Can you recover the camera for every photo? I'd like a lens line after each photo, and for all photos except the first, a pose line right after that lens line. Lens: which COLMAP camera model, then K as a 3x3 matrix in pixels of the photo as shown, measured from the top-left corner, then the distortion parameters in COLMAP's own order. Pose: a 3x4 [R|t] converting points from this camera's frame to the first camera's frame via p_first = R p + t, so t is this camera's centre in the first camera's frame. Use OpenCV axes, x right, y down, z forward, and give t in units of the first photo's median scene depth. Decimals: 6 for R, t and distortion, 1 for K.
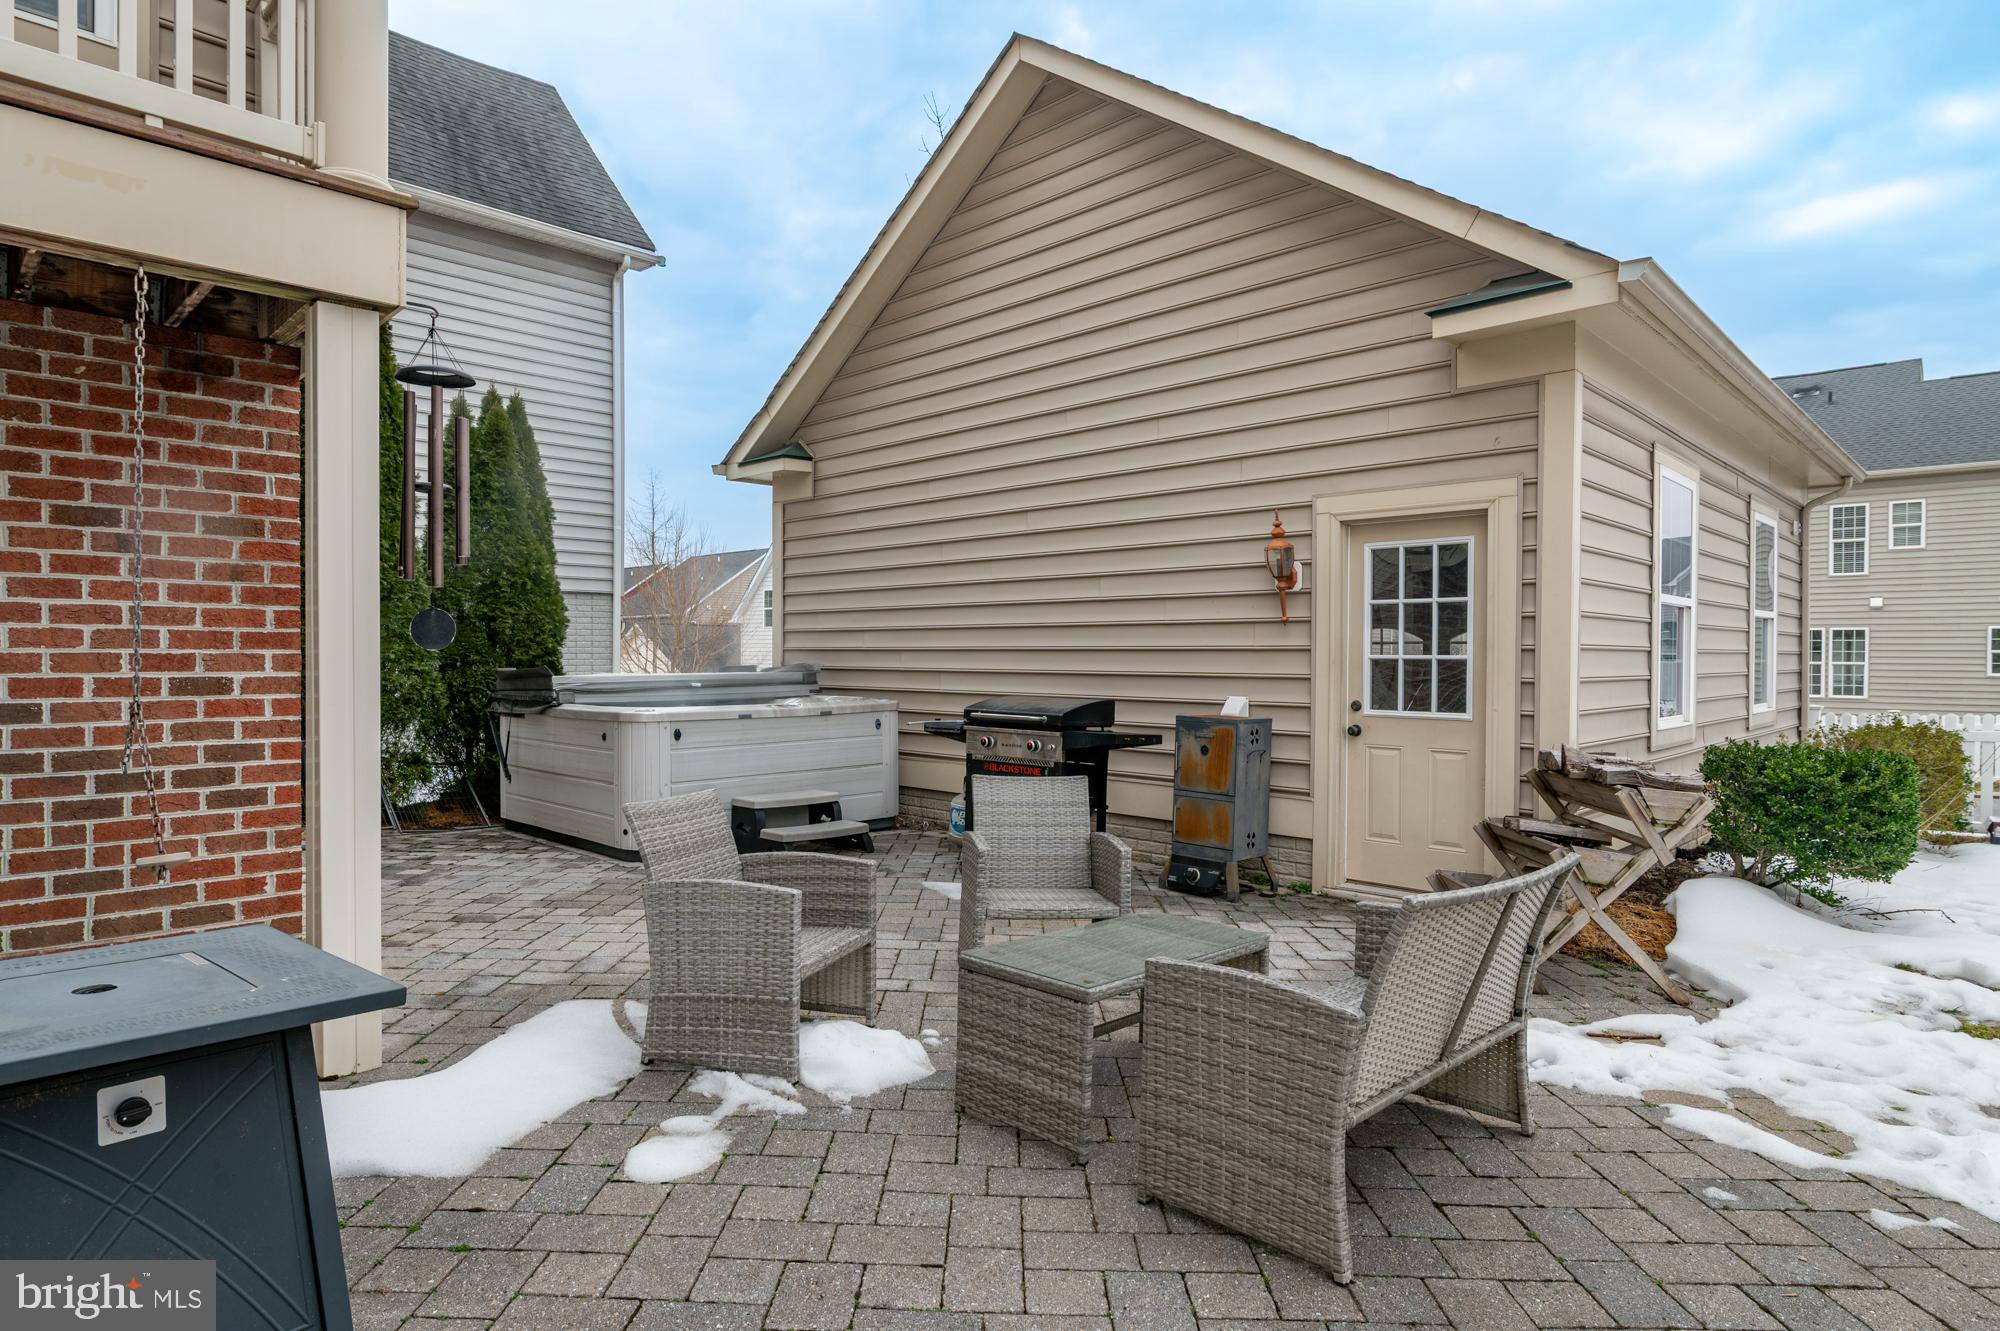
lens RADIAL K [[1087.7, 0, 974.2], [0, 1087.7, 672.8], [0, 0, 1]] dist [-0.010561, 0.000070]
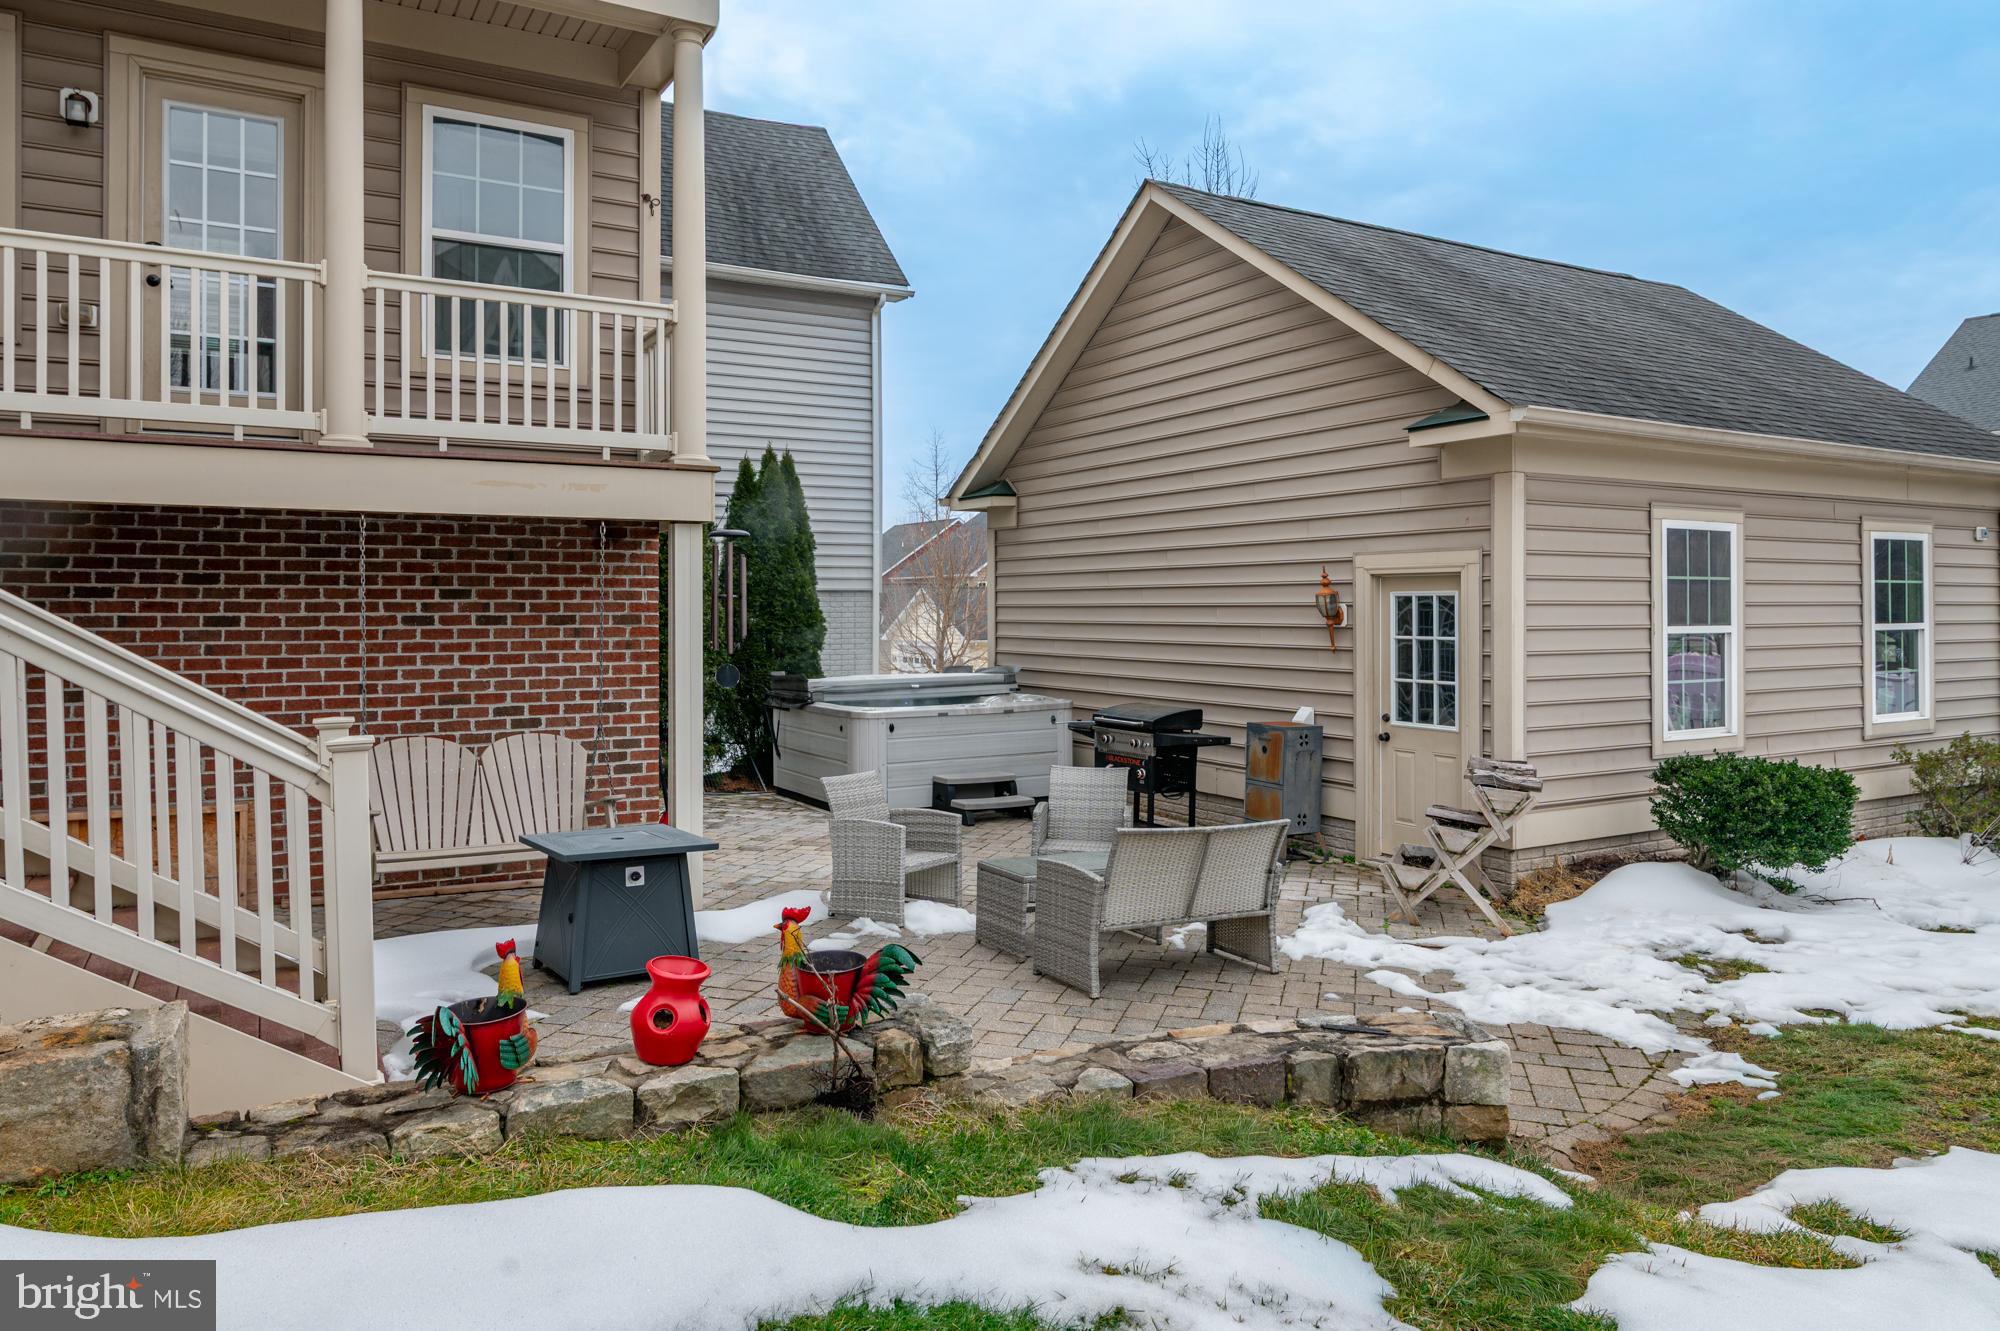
lens RADIAL K [[1297.3, 0, 991.8], [0, 1297.3, 615.1], [0, 0, 1]] dist [-0.000683, 0.001432]
pose [[0.966369, -0.003367, -0.257136, 0.296614], [0.000772, 0.999948, -0.010193, -0.075376], [0.257157, 0.009651, 0.966321, -0.599814]]
